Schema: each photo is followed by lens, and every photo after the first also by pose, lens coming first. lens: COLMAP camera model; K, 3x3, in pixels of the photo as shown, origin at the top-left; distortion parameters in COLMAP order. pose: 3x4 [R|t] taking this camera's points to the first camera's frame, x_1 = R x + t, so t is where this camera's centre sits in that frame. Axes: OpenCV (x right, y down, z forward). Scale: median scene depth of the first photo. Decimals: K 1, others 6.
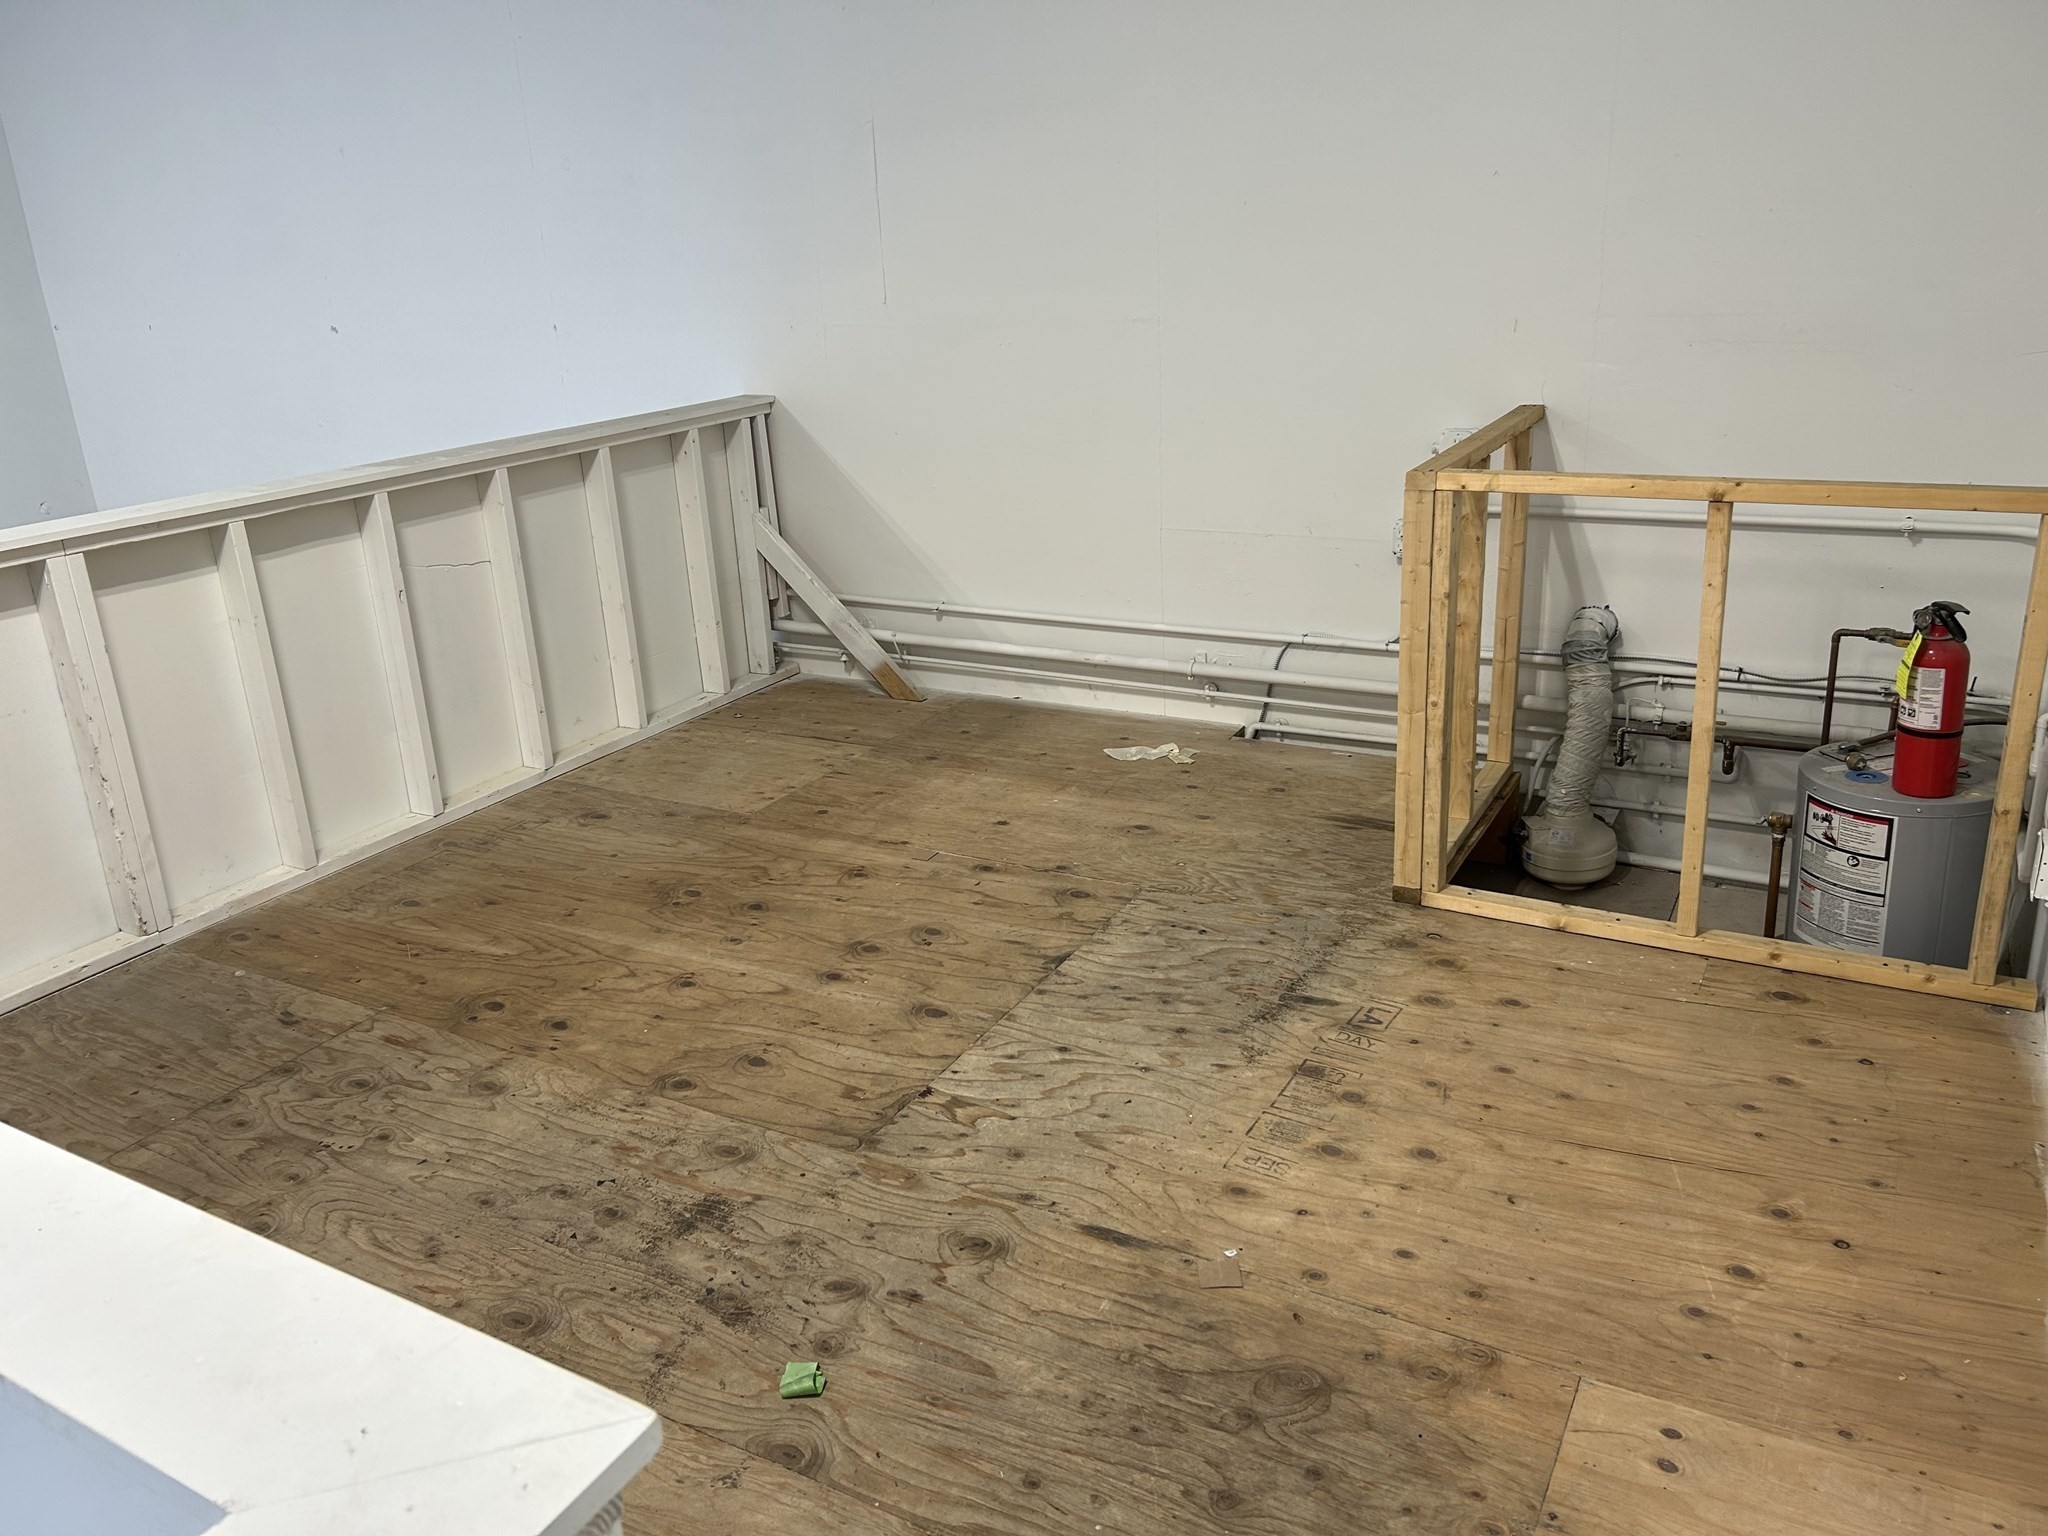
lens RADIAL K [[1541.7, 0, 1020.5], [0, 1541.7, 761.1], [0, 0, 1]] dist [0.052842, -0.049501]
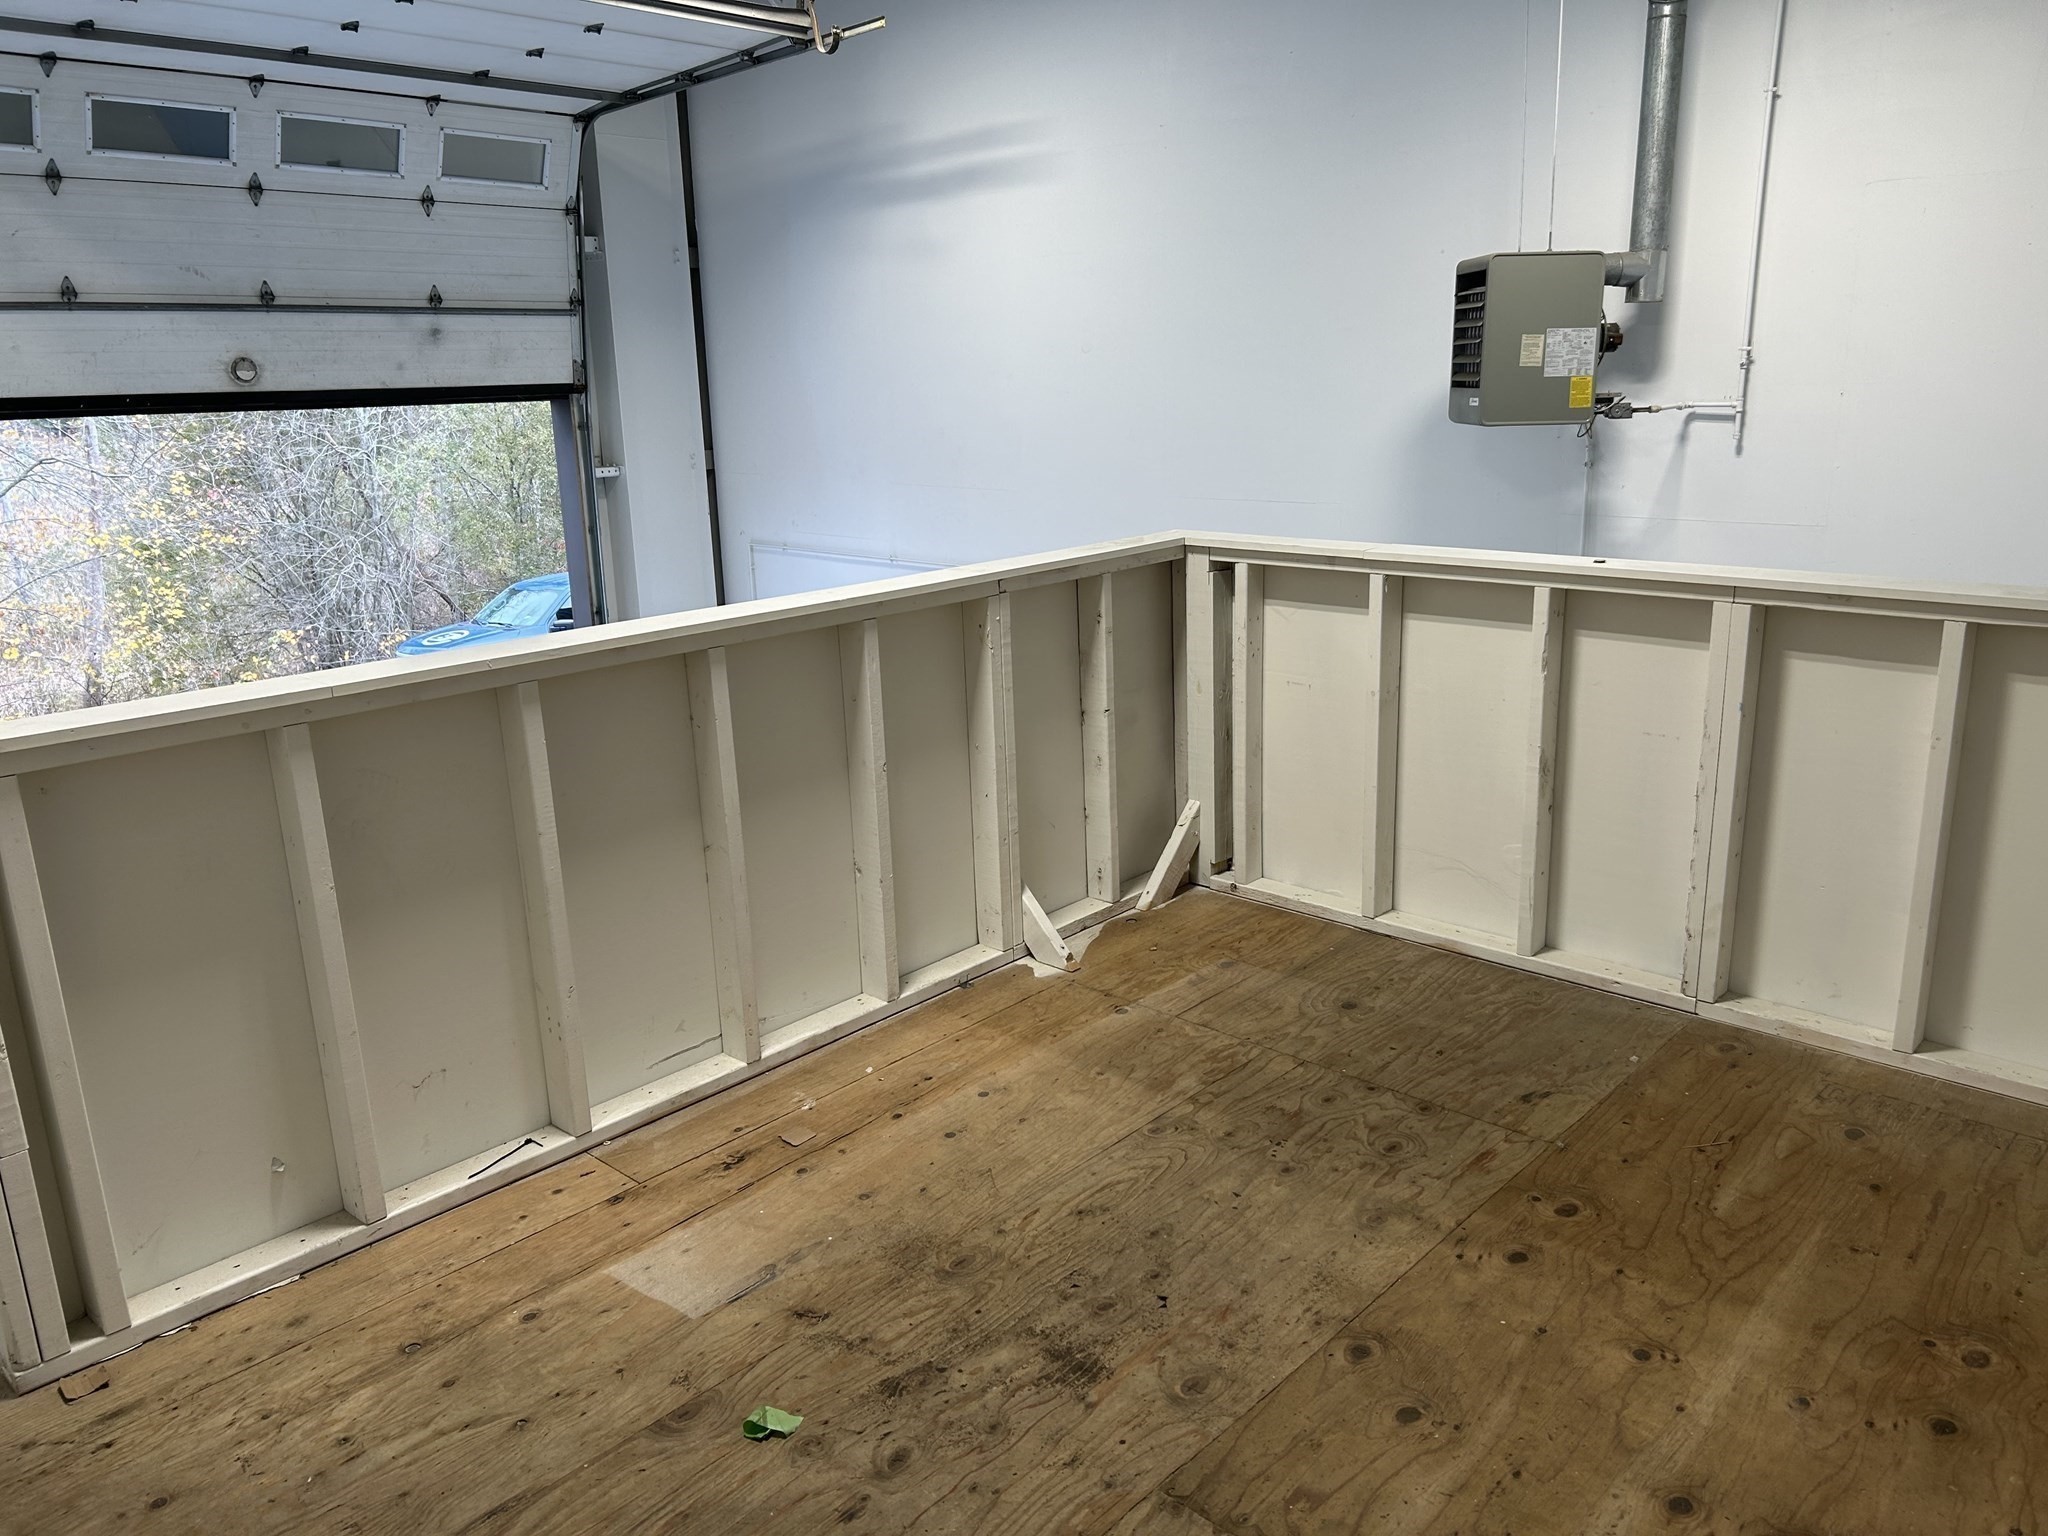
lens RADIAL K [[1541.7, 0, 1024.4], [0, 1541.7, 771.5], [0, 0, 1]] dist [0.052842, -0.049501]
pose [[-0.228580, 0.305448, -0.924366, 0.427930], [-0.287178, 0.886096, 0.363817, -0.271647], [0.930204, 0.348618, -0.114826, 0.750397]]
